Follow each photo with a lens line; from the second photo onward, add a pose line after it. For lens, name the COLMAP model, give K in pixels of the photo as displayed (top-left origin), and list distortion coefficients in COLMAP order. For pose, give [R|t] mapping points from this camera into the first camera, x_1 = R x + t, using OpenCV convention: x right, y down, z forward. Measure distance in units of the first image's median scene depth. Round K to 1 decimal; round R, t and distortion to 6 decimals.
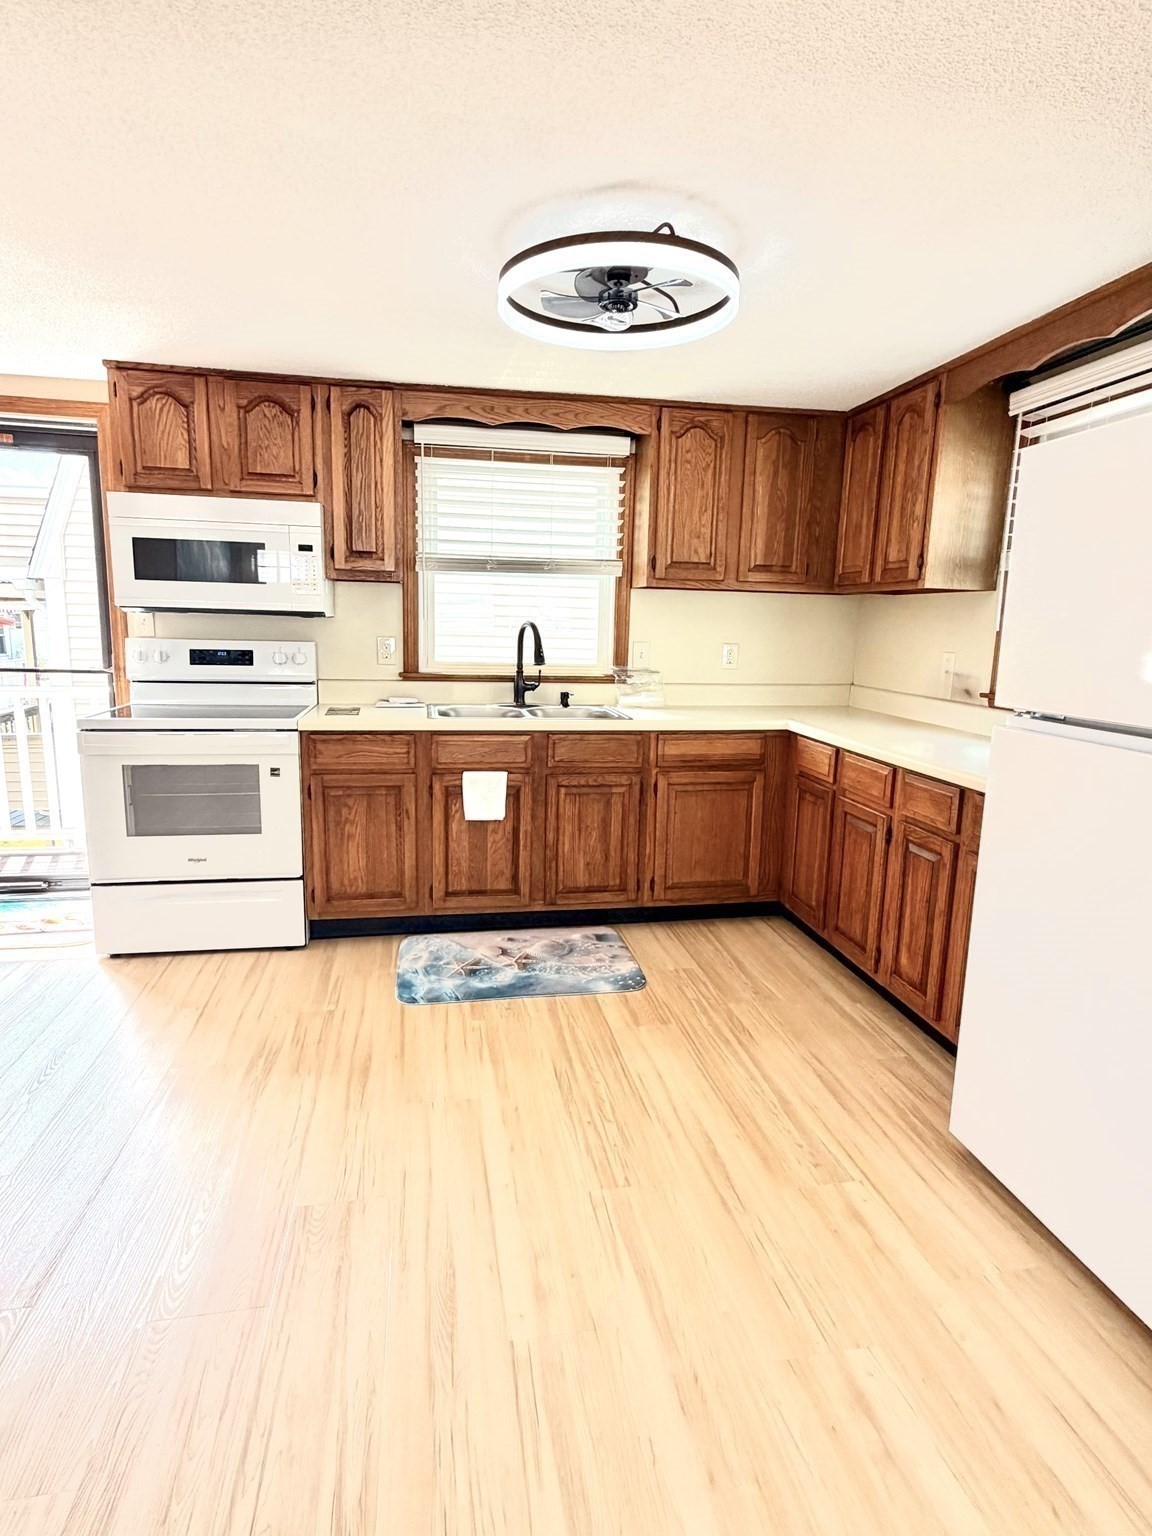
lens RADIAL K [[812.1, 0, 576.6], [0, 812.1, 763.6], [0, 0, 1]] dist [0.002871, 0.001594]
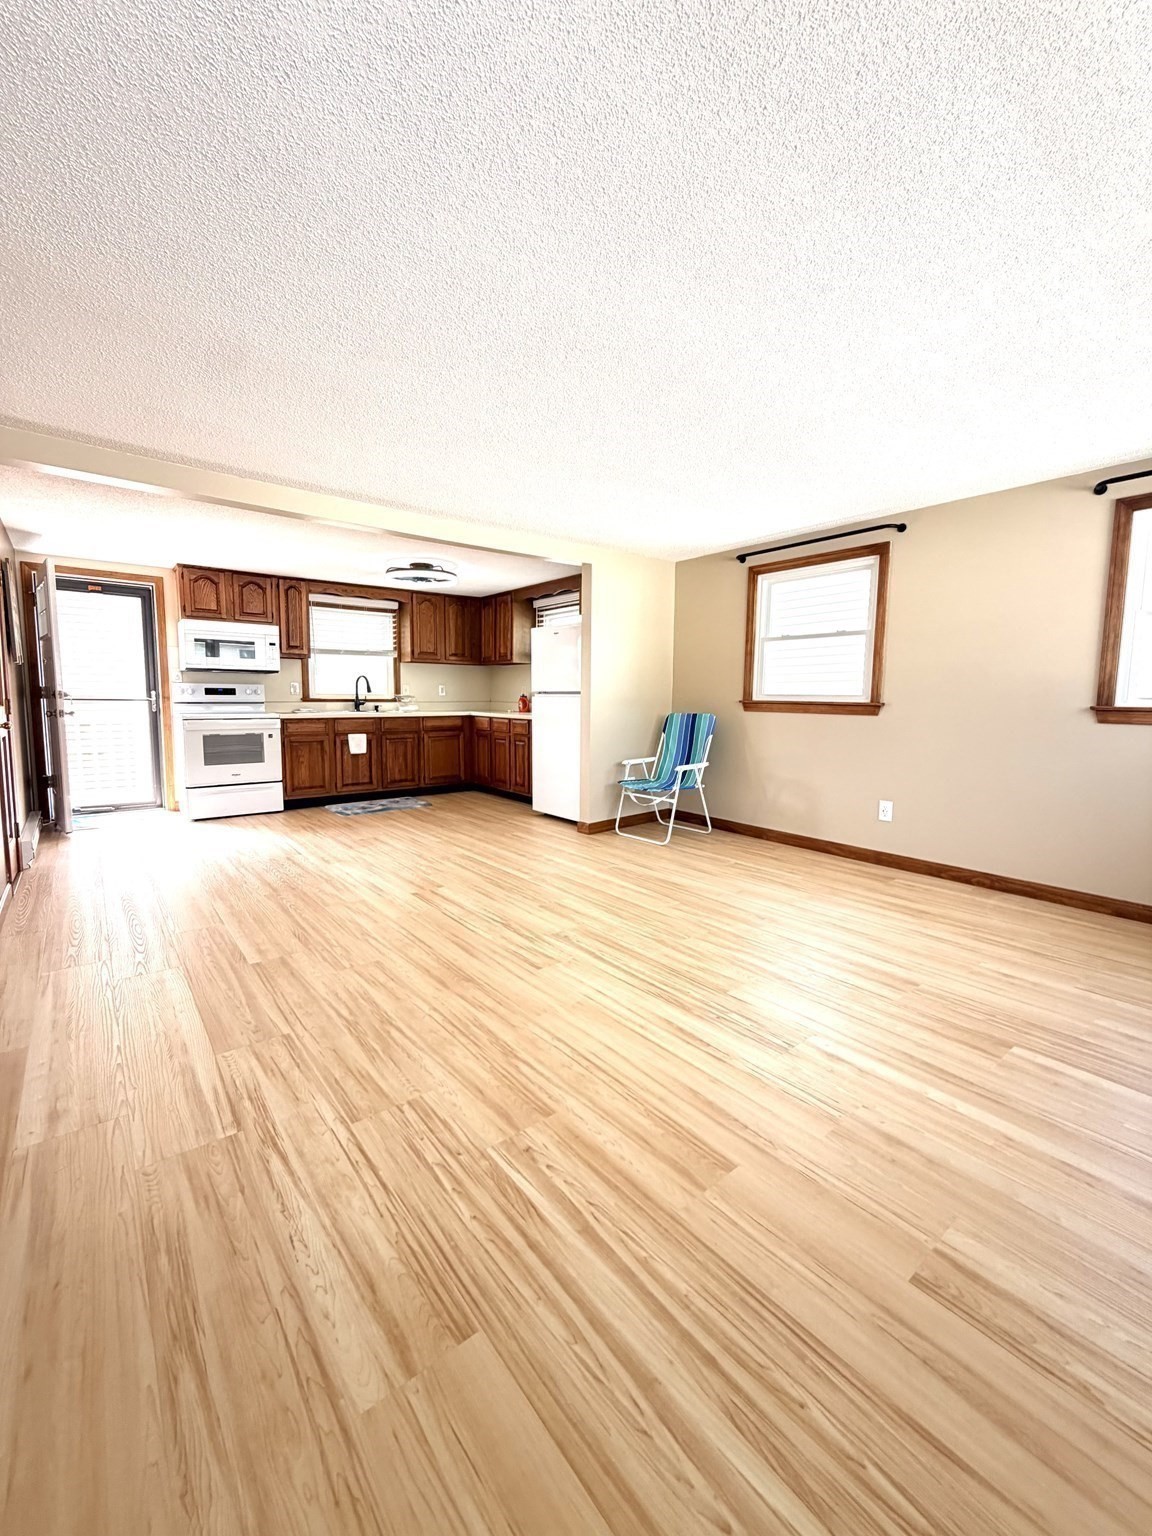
lens RADIAL K [[614.5, 0, 576.1], [0, 614.5, 760.8], [0, 0, 1]] dist [-0.002576, -0.000135]
pose [[0.881212, -0.066587, 0.468007, -0.411035], [0.094863, 0.994800, -0.037080, 0.227278], [-0.463104, 0.077072, 0.882946, -0.980222]]
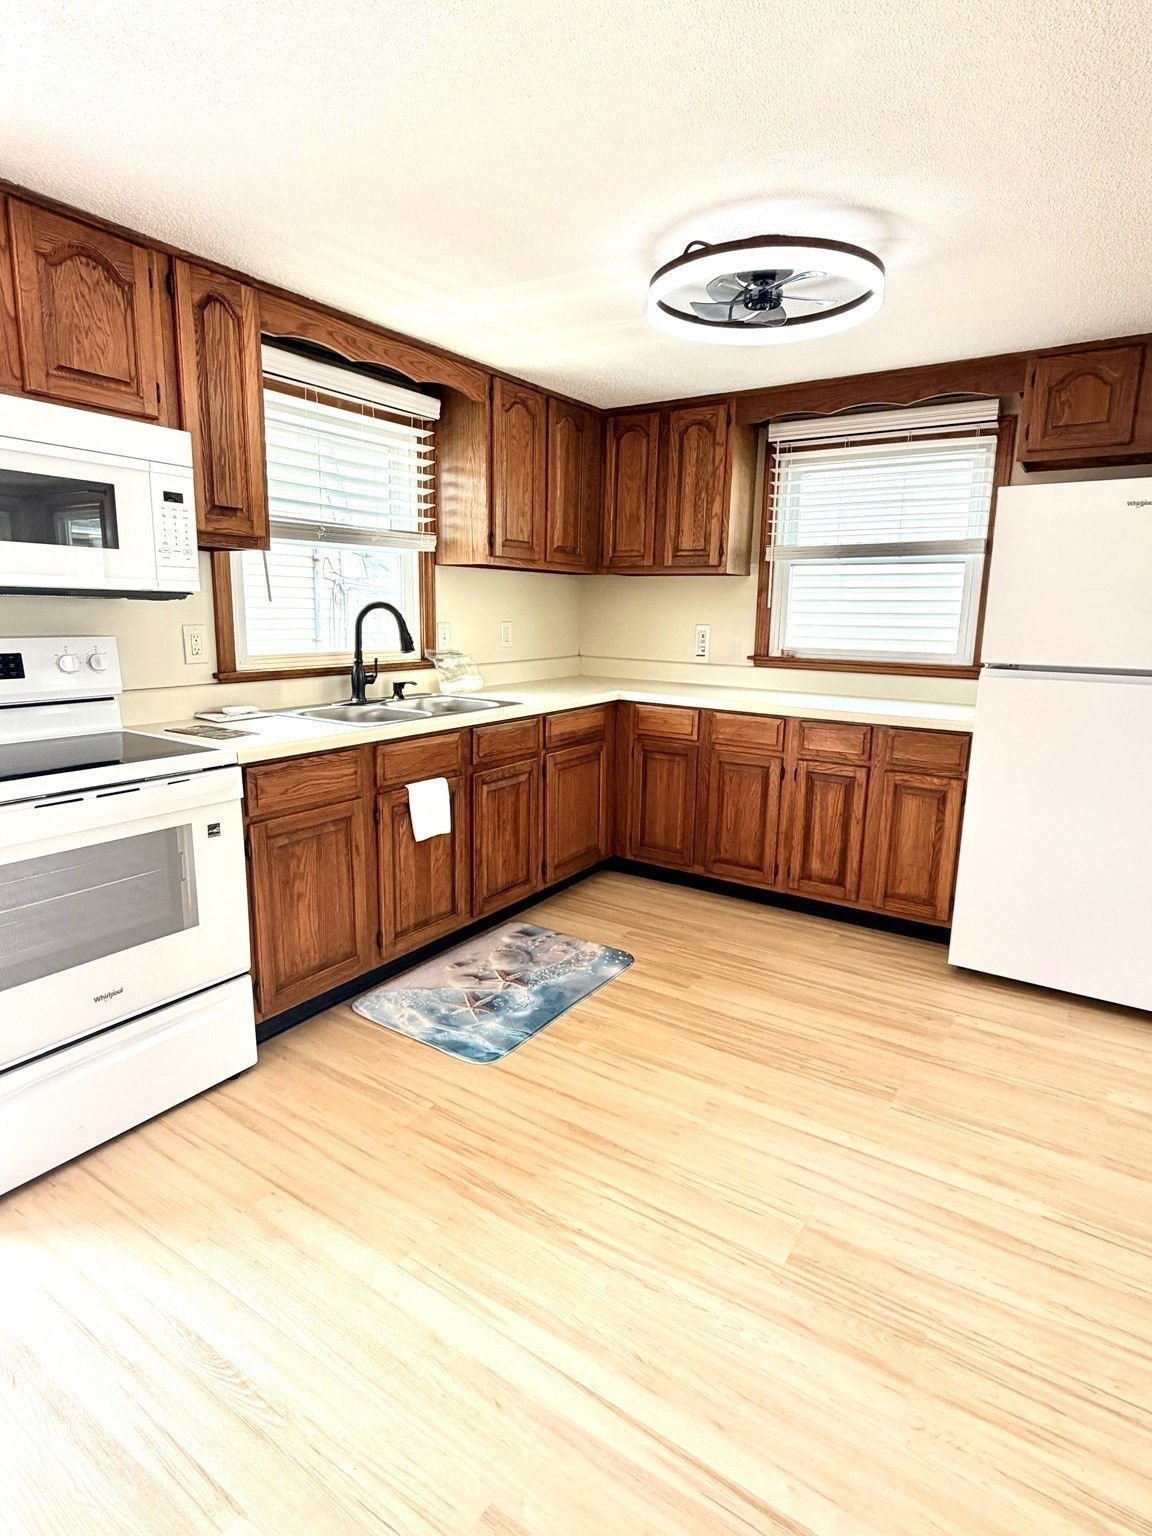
lens RADIAL K [[808.9, 0, 574.5], [0, 808.9, 759.2], [0, 0, 1]] dist [-0.000596, 0.000604]
pose [[0.692154, -0.146091, 0.706810, -0.604100], [0.124168, 0.988802, 0.082783, -0.063785], [-0.710989, 0.030464, 0.702543, 0.295079]]
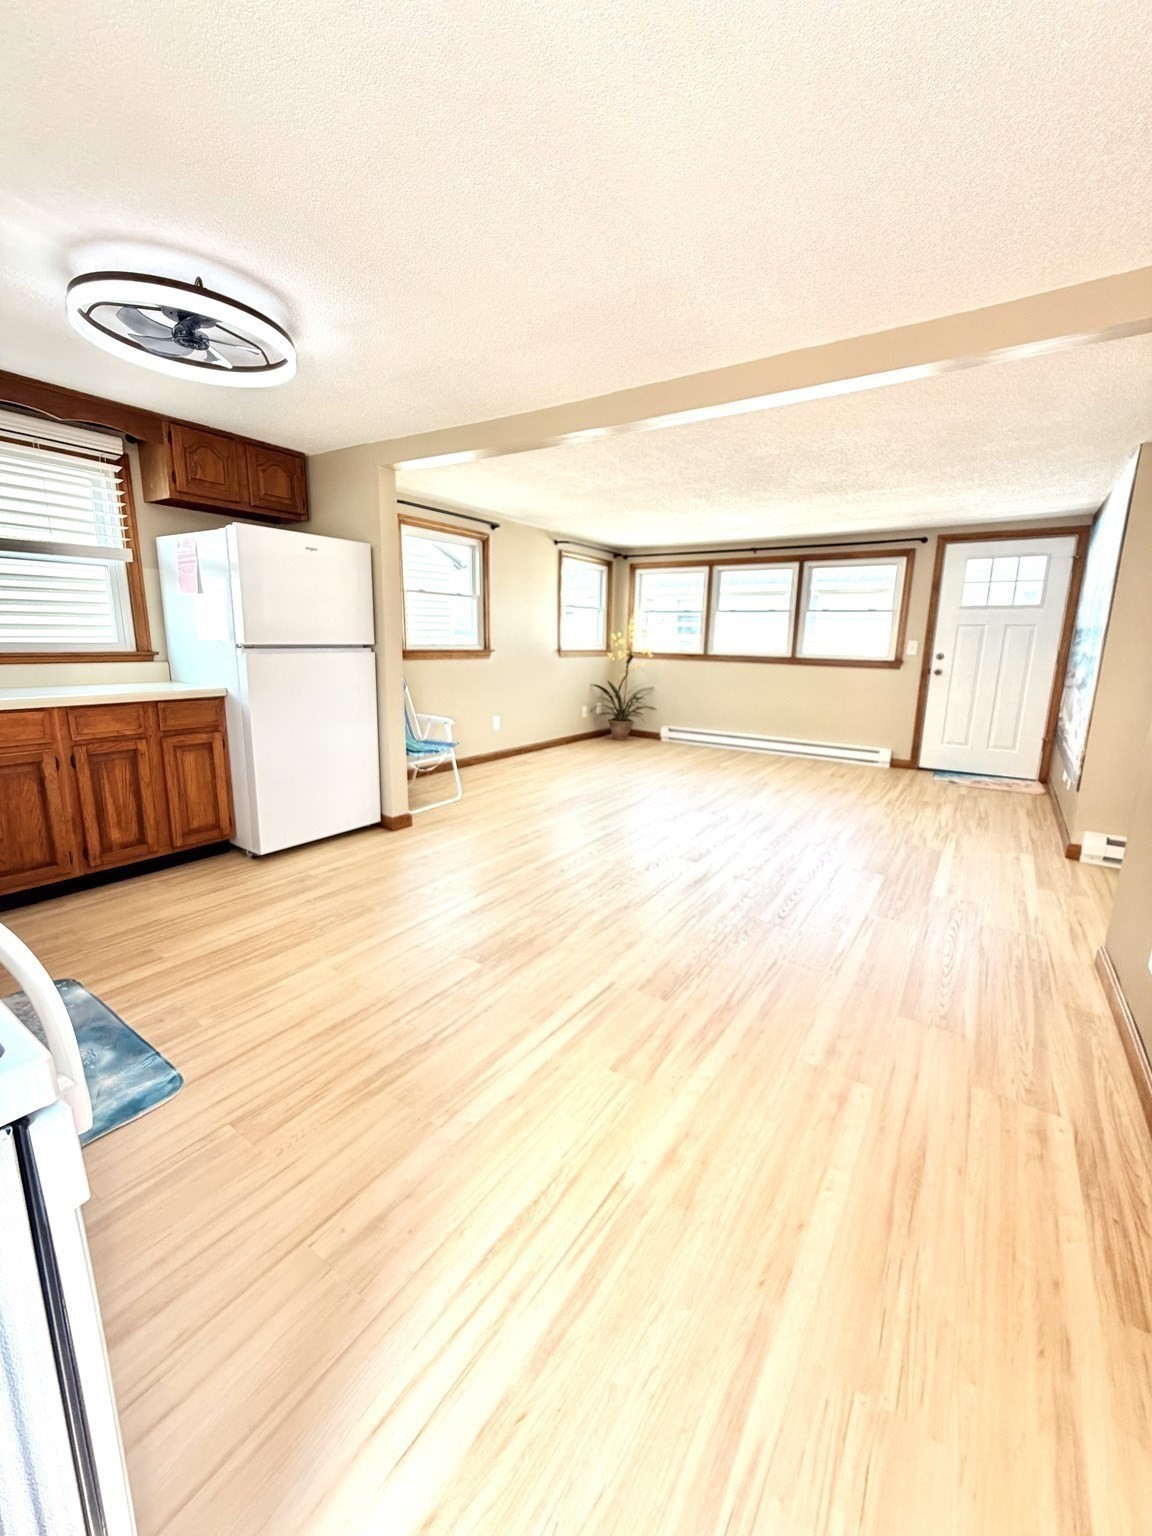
lens RADIAL K [[614.5, 0, 576.1], [0, 614.5, 760.8], [0, 0, 1]] dist [-0.002576, -0.000135]
pose [[-0.710965, -0.181457, 0.679413, -0.722022], [0.080233, 0.938896, 0.334719, -0.147097], [-0.698635, 0.292485, -0.652963, 0.893360]]
